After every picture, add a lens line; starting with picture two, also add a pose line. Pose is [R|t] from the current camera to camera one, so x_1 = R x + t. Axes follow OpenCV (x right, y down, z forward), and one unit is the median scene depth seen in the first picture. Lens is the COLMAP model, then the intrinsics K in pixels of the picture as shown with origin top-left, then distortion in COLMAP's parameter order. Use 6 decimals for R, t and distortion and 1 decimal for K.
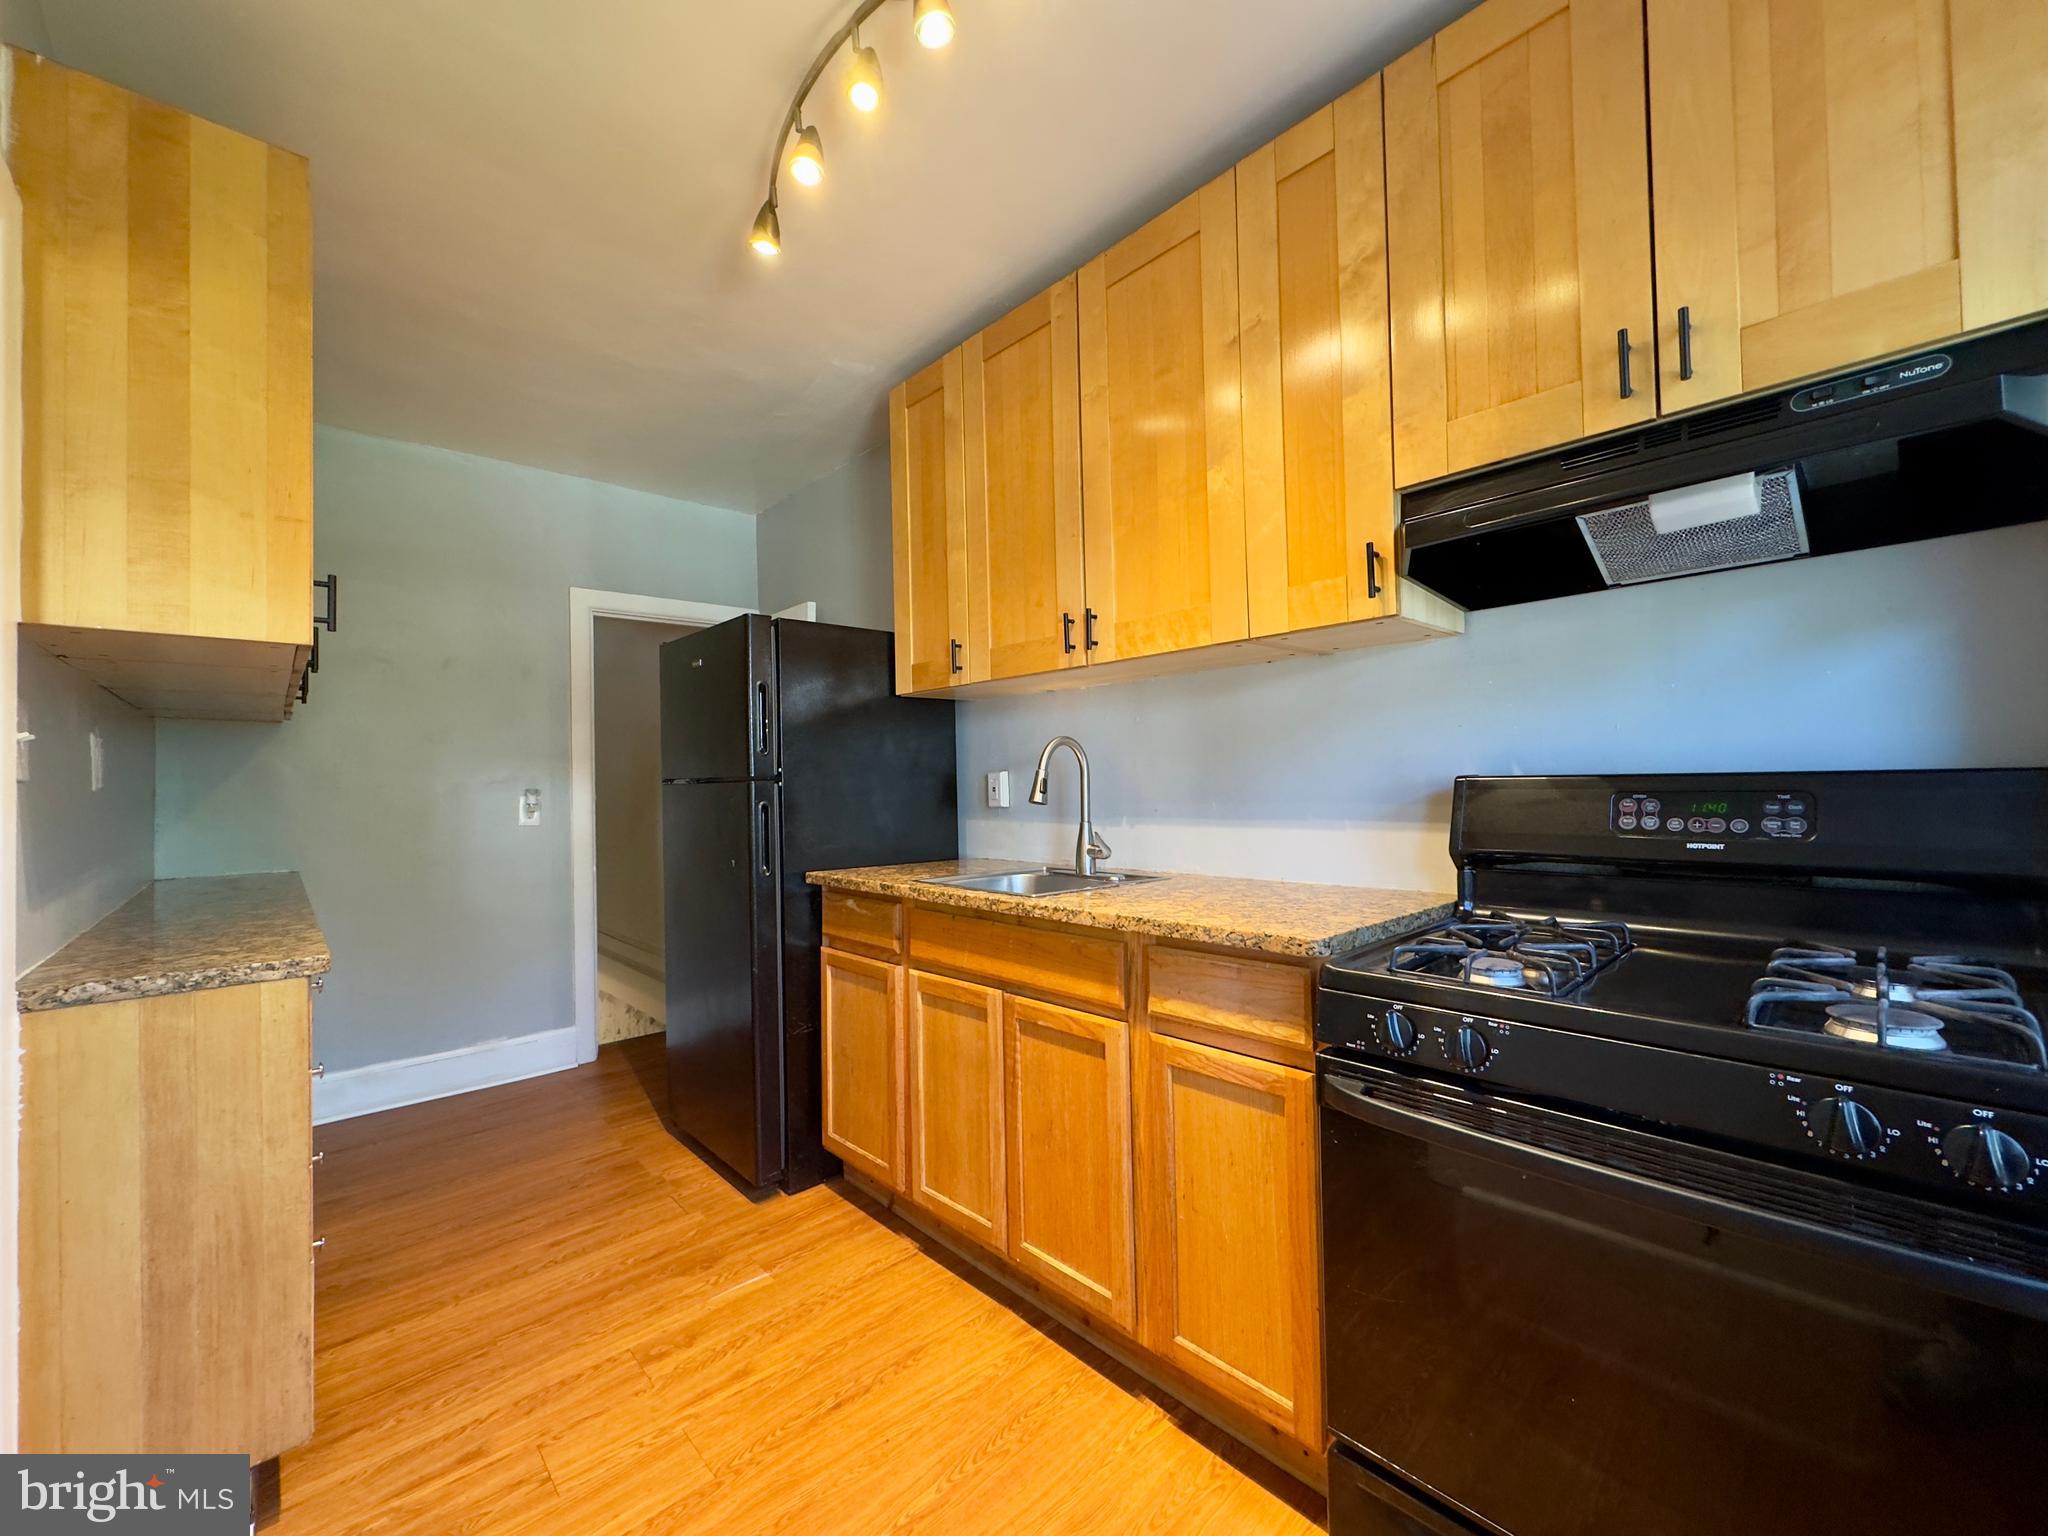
lens RADIAL K [[816.4, 0, 1017.4], [0, 816.4, 767.4], [0, 0, 1]] dist [0.000638, 0.000267]
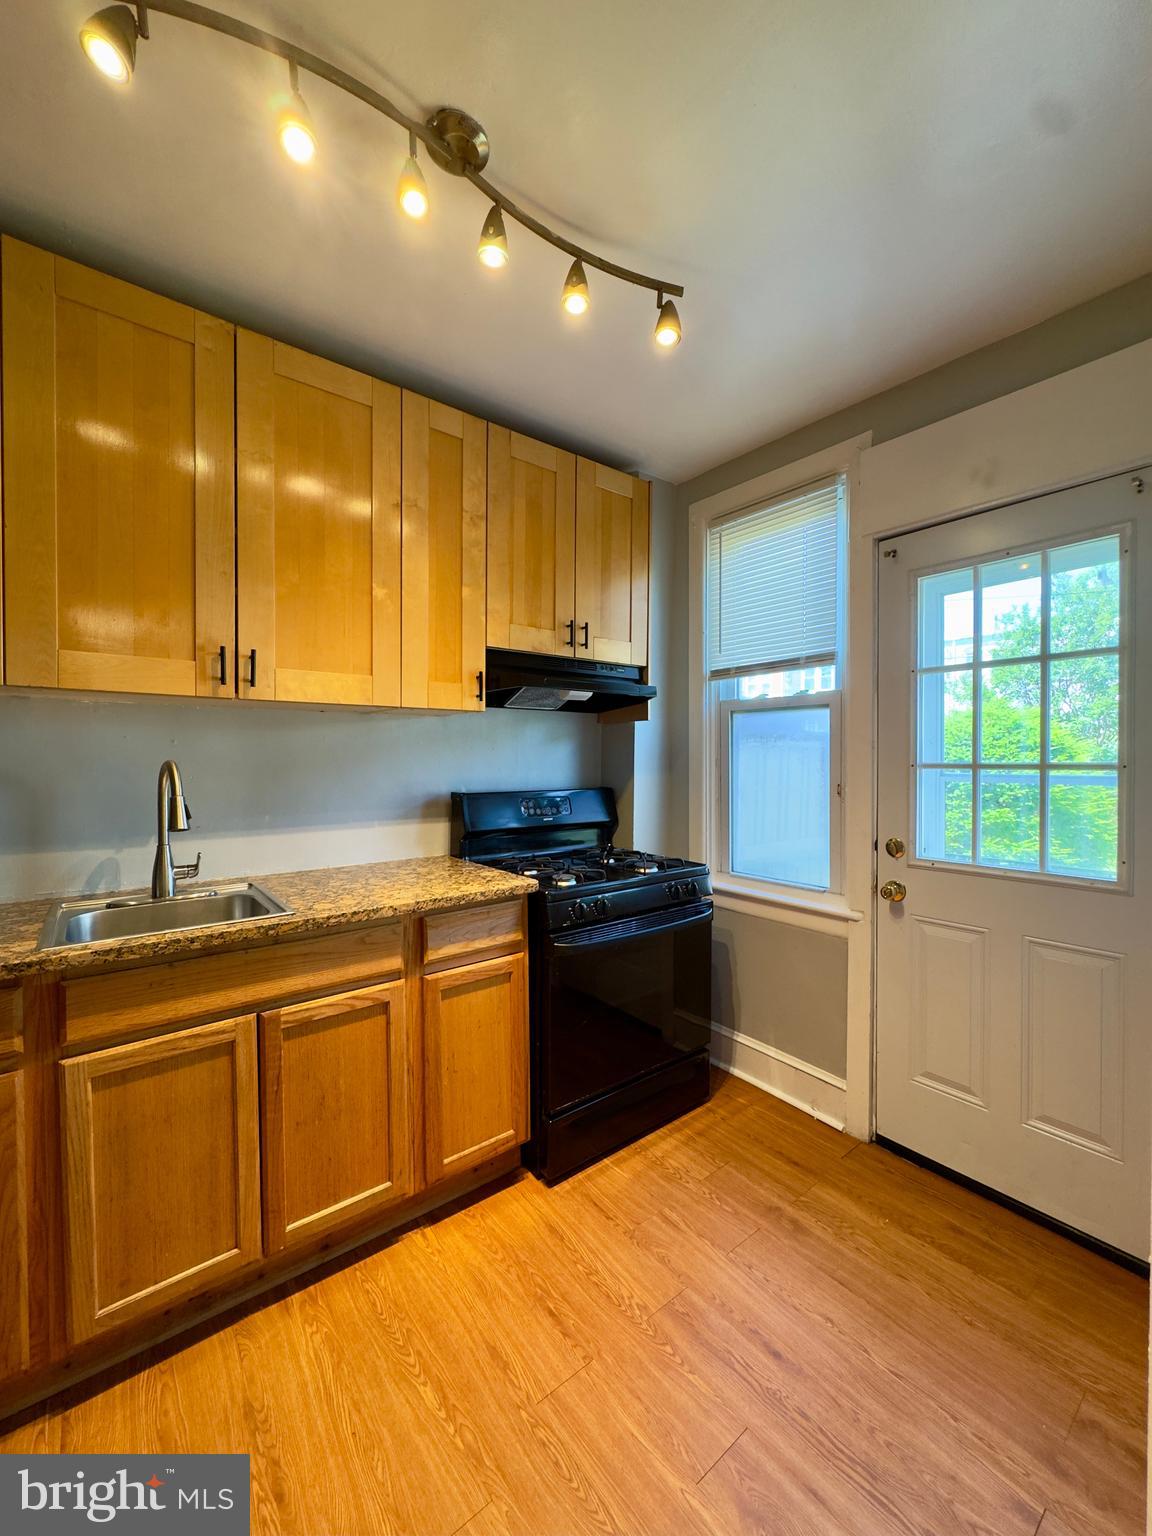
lens RADIAL K [[612.3, 0, 576.0], [0, 612.3, 768.0], [0, 0, 1]] dist [0.000638, 0.000267]
pose [[0.083281, 0.002097, 0.996524, -0.930284], [-0.022131, 0.999755, -0.000254, -0.057458], [-0.996280, -0.022033, 0.083307, 0.652946]]
